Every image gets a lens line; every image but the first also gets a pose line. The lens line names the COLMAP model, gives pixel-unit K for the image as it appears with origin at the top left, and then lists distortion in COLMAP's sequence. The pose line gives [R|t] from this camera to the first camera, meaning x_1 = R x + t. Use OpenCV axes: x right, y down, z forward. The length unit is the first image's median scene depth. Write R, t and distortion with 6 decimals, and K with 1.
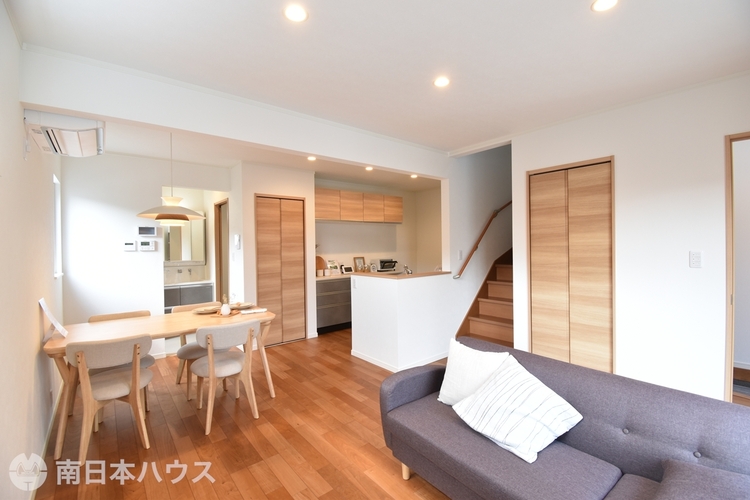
lens RADIAL K [[326.9, 0, 381.0], [0, 326.9, 249.6], [0, 0, 1]] dist [-0.004028, -0.006866]
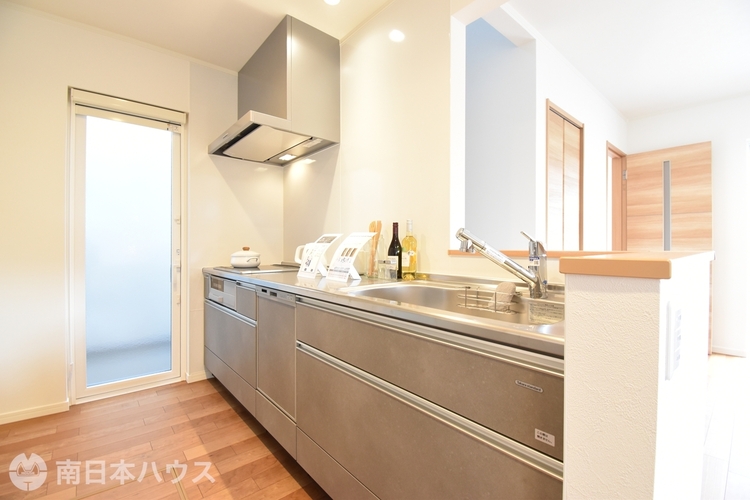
lens RADIAL K [[326.9, 0, 376.4], [0, 326.9, 248.2], [0, 0, 1]] dist [-0.004028, -0.006866]
pose [[-0.011895, 0.007672, 0.999900, -0.252477], [0.010943, 0.999912, -0.007542, 0.086451], [-0.999869, 0.010852, -0.011978, 1.380859]]
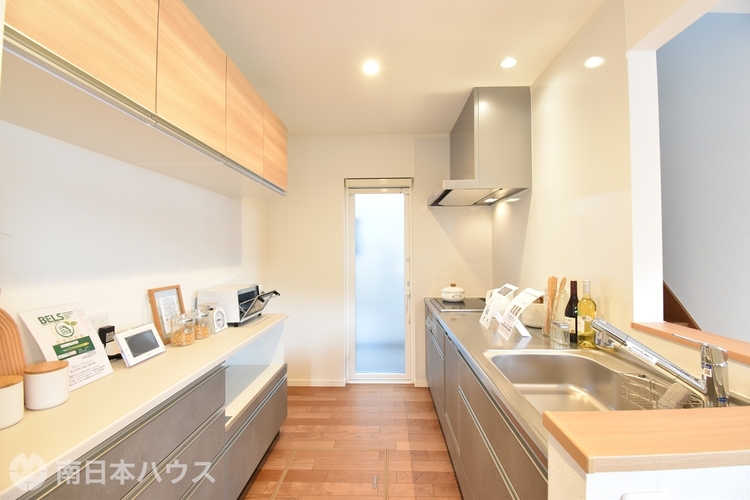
lens RADIAL K [[326.9, 0, 384.0], [0, 326.9, 247.1], [0, 0, 1]] dist [-0.004028, -0.006866]
pose [[0.659535, 0.018089, 0.751457, -0.289446], [0.006501, 0.999536, -0.029767, -0.003283], [-0.751646, 0.024518, 0.659111, 1.220729]]
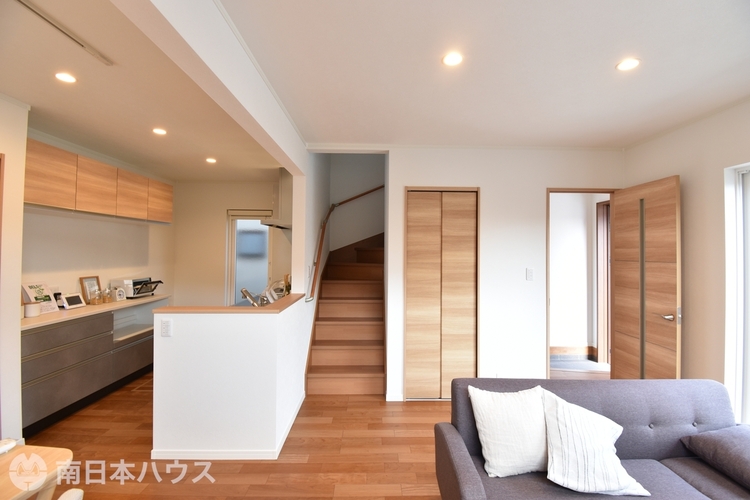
lens RADIAL K [[326.9, 0, 376.2], [0, 326.9, 247.9], [0, 0, 1]] dist [-0.004028, -0.006866]
pose [[0.626017, 0.029707, 0.779243, -0.365247], [-0.006709, 0.999442, -0.032711, -0.022084], [-0.779780, 0.015250, 0.625868, 0.457270]]
